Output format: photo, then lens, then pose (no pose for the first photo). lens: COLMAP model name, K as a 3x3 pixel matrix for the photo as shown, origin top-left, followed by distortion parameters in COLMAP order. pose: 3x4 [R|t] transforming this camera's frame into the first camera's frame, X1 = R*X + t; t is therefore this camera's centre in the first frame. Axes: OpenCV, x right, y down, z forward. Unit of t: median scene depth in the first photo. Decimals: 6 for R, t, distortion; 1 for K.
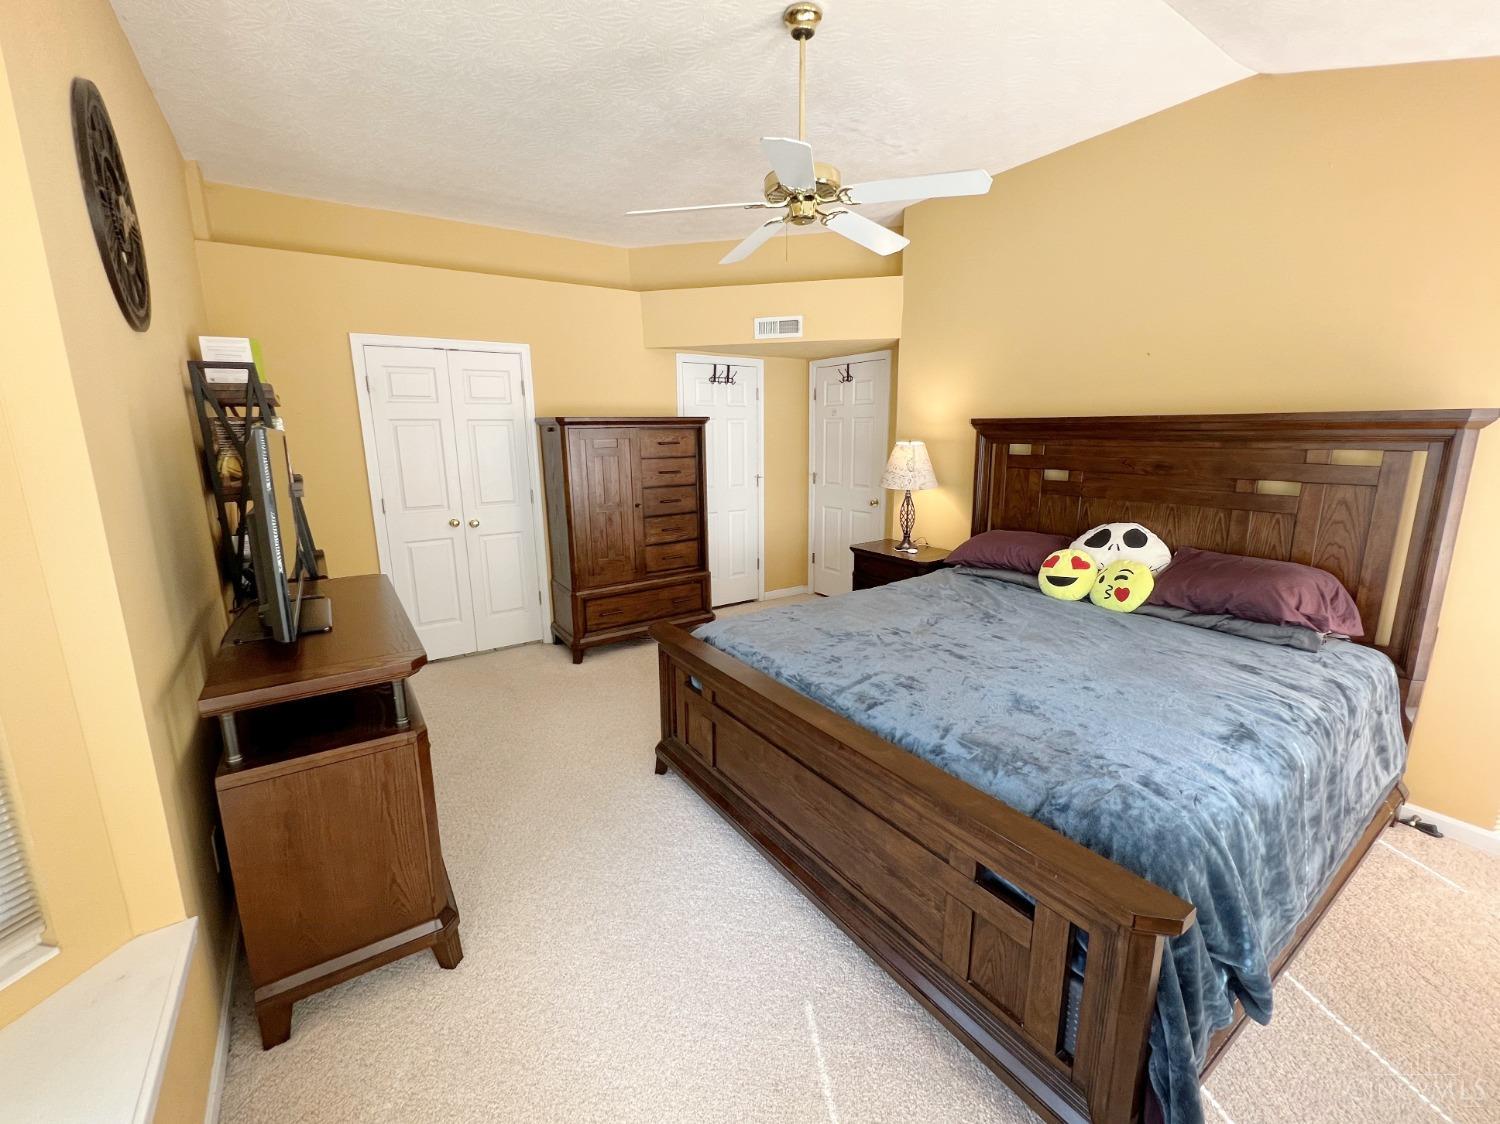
lens RADIAL K [[609.4, 0, 749.2], [0, 609.4, 555.3], [0, 0, 1]] dist [-0.000362, 0.000357]
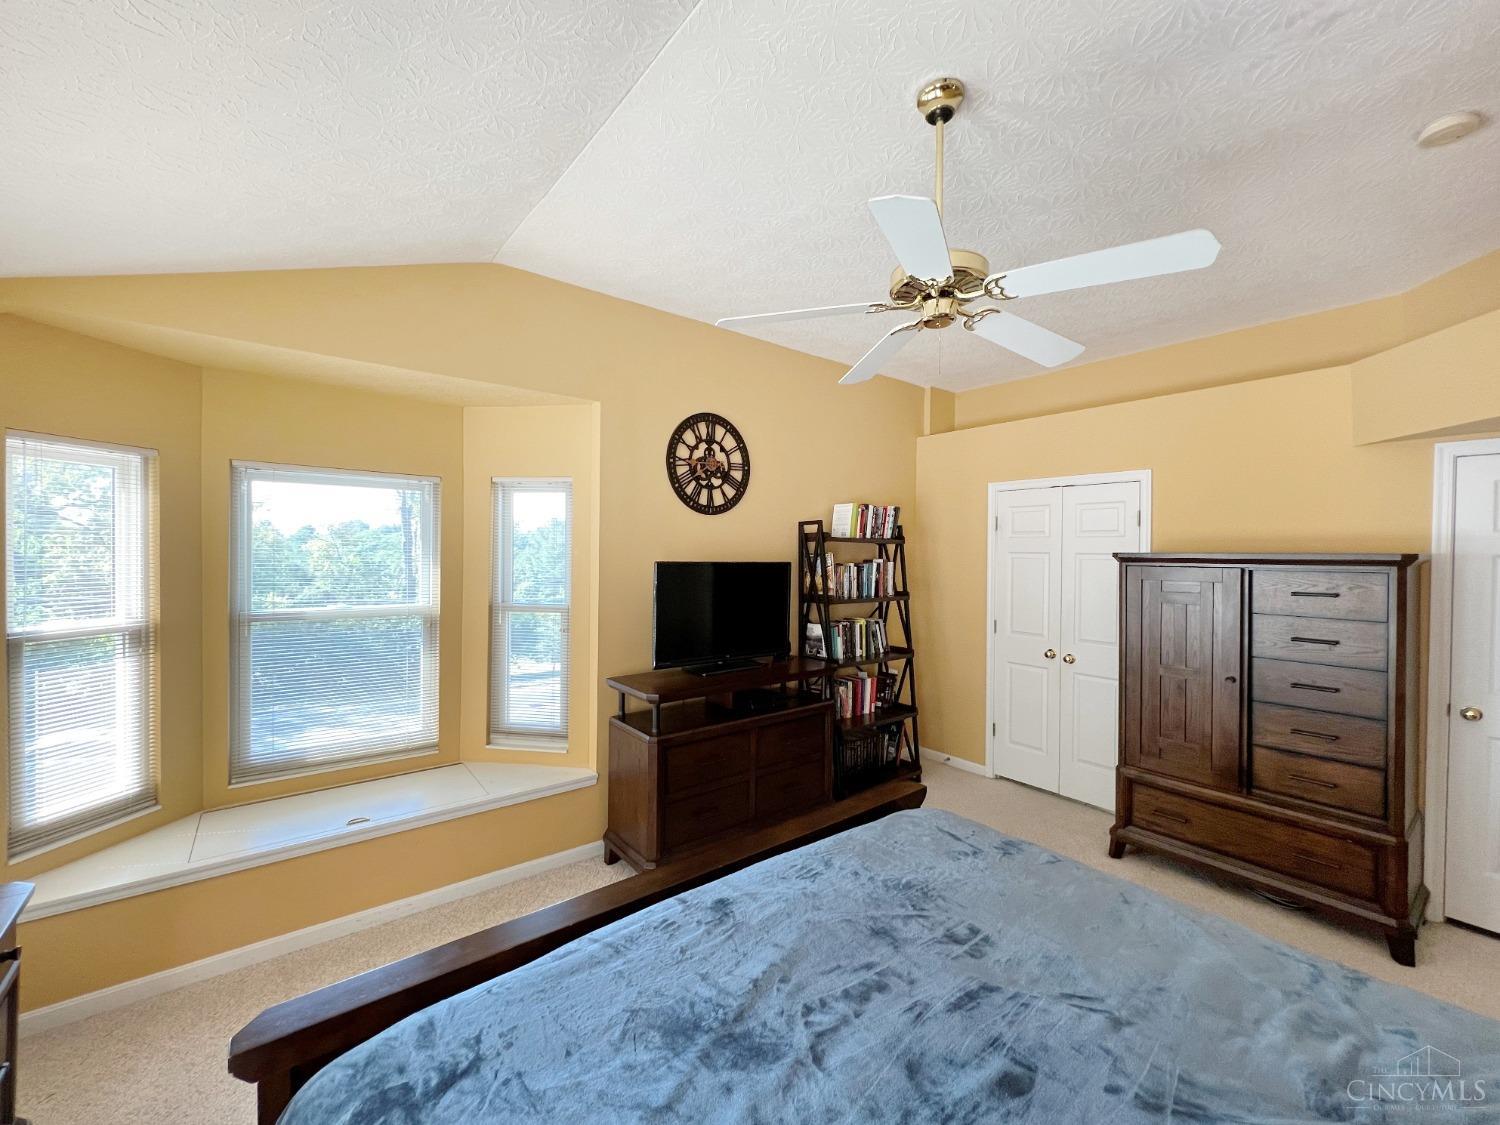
lens RADIAL K [[609.4, 0, 754.4], [0, 609.4, 556.1], [0, 0, 1]] dist [-0.000362, 0.000357]
pose [[0.103302, 0.019134, -0.994466, 0.444815], [-0.213637, 0.976907, -0.003396, -0.102677], [0.971436, 0.212805, 0.105004, 0.388412]]
